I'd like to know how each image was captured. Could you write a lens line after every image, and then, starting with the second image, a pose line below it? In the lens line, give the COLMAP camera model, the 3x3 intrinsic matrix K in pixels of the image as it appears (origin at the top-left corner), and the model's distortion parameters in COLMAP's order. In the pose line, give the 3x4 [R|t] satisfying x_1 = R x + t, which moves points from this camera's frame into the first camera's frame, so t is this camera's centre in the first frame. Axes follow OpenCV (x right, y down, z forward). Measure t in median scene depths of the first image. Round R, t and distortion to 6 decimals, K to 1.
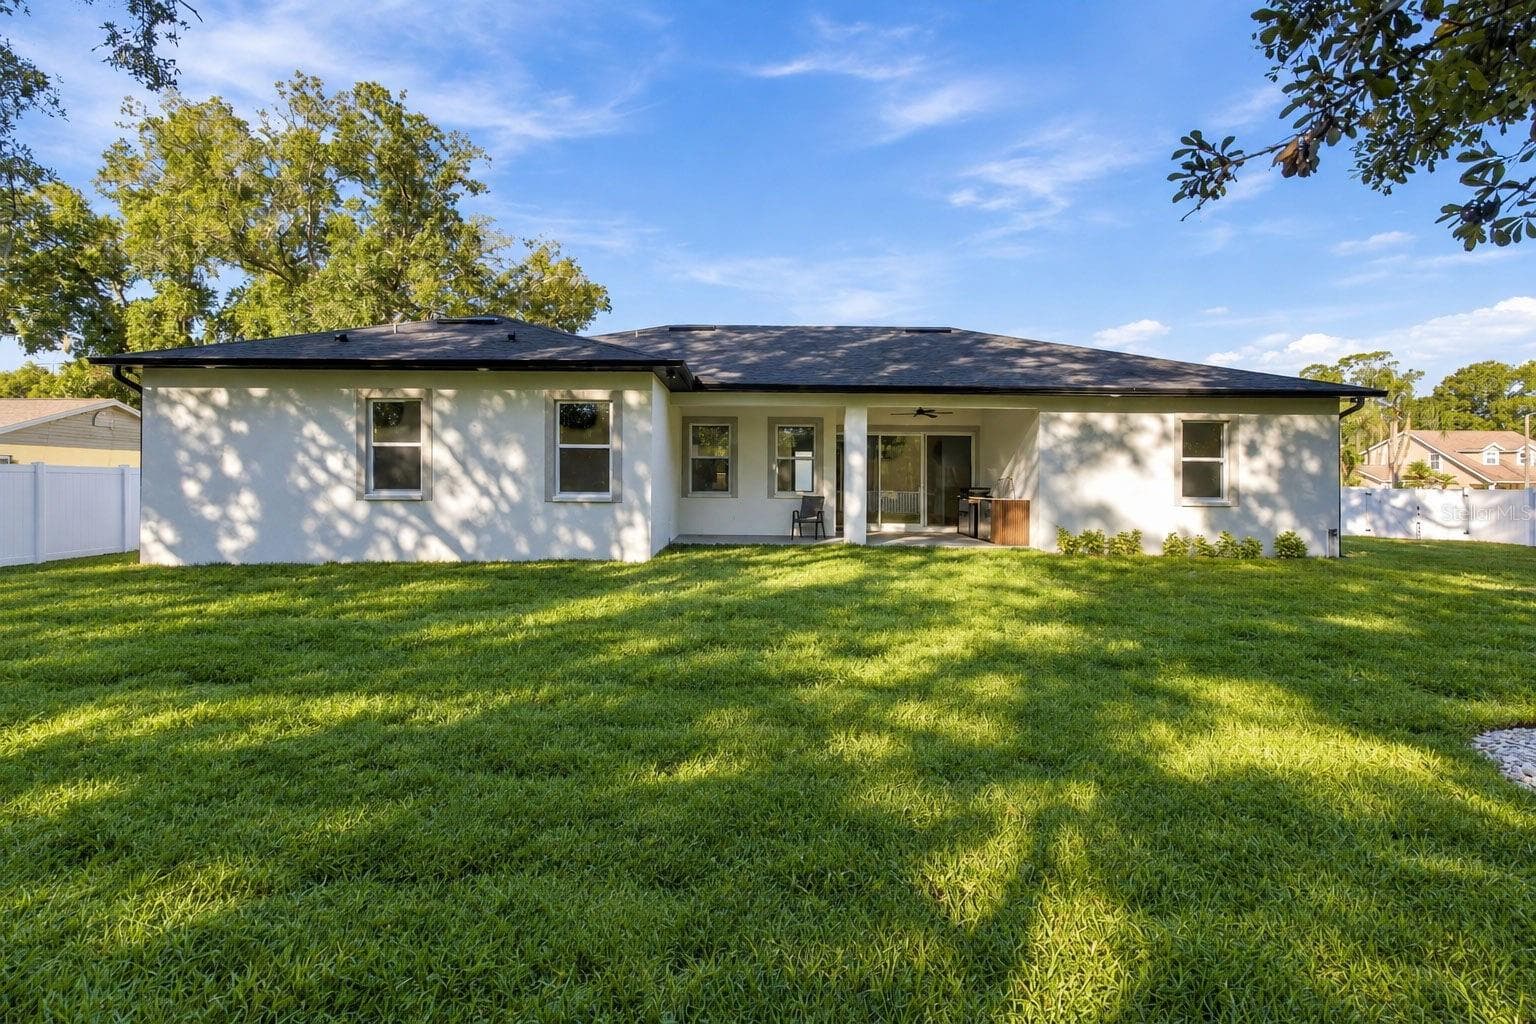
lens RADIAL K [[656.1, 0, 774.5], [0, 656.1, 508.4], [0, 0, 1]] dist [0.001345, 0.000236]
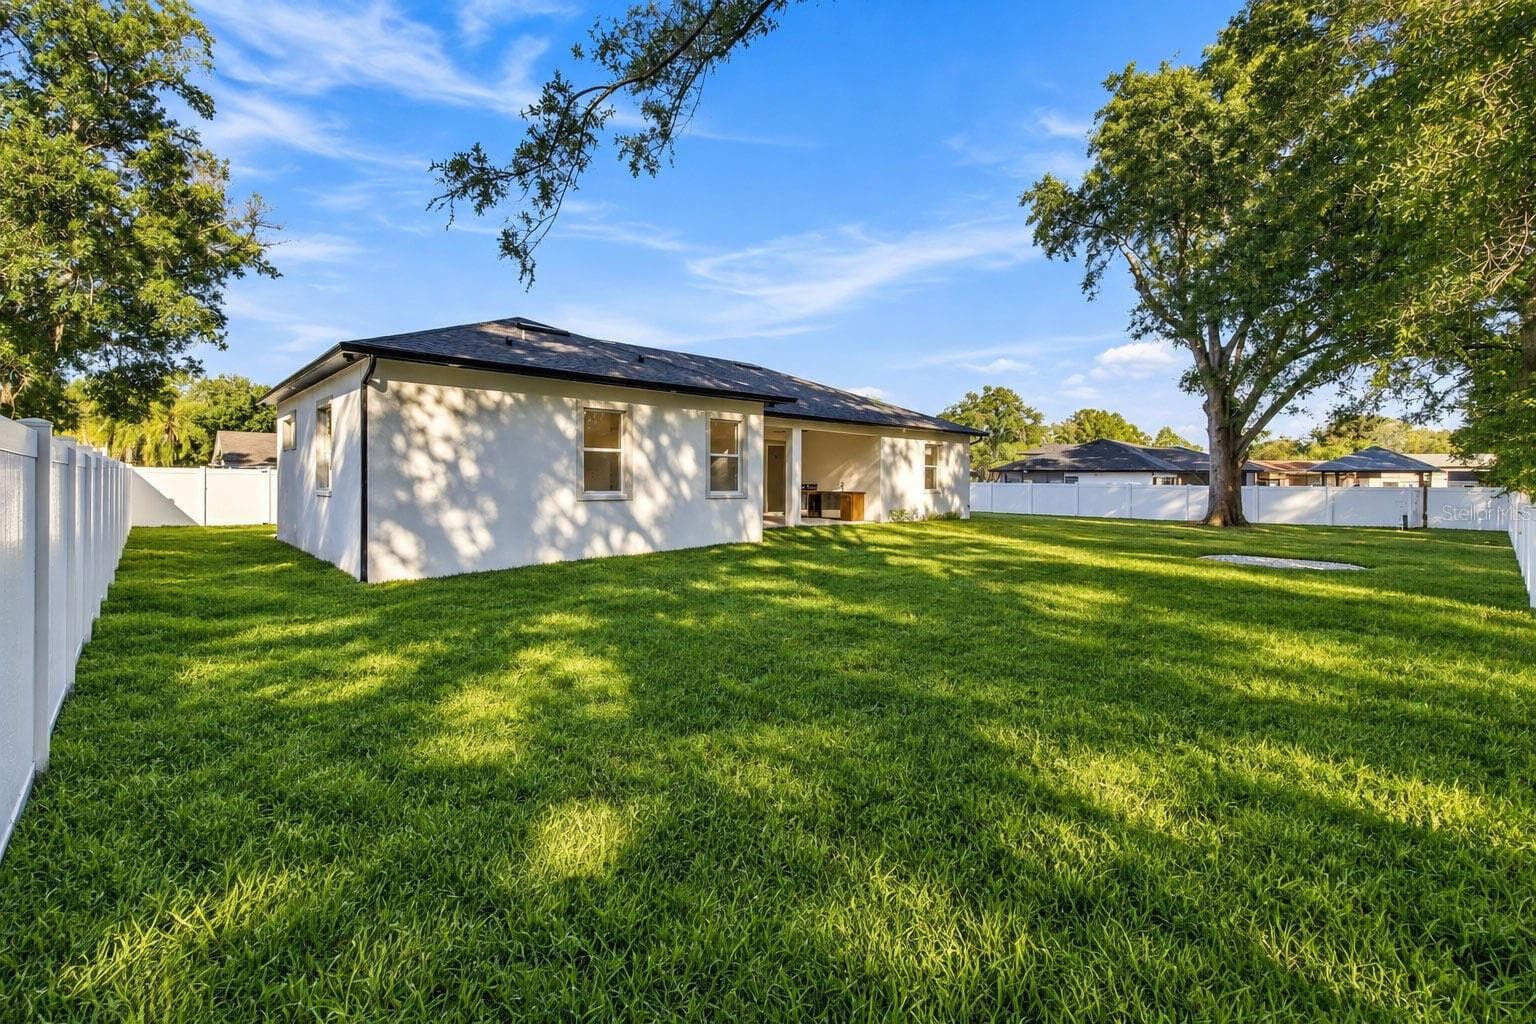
lens RADIAL K [[656.1, 0, 774.5], [0, 656.1, 508.4], [0, 0, 1]] dist [0.001345, 0.000236]
pose [[0.721254, -0.033623, 0.691854, -1.128034], [0.014563, 0.999336, 0.033384, -0.033784], [-0.692517, -0.014003, 0.721265, 0.005925]]
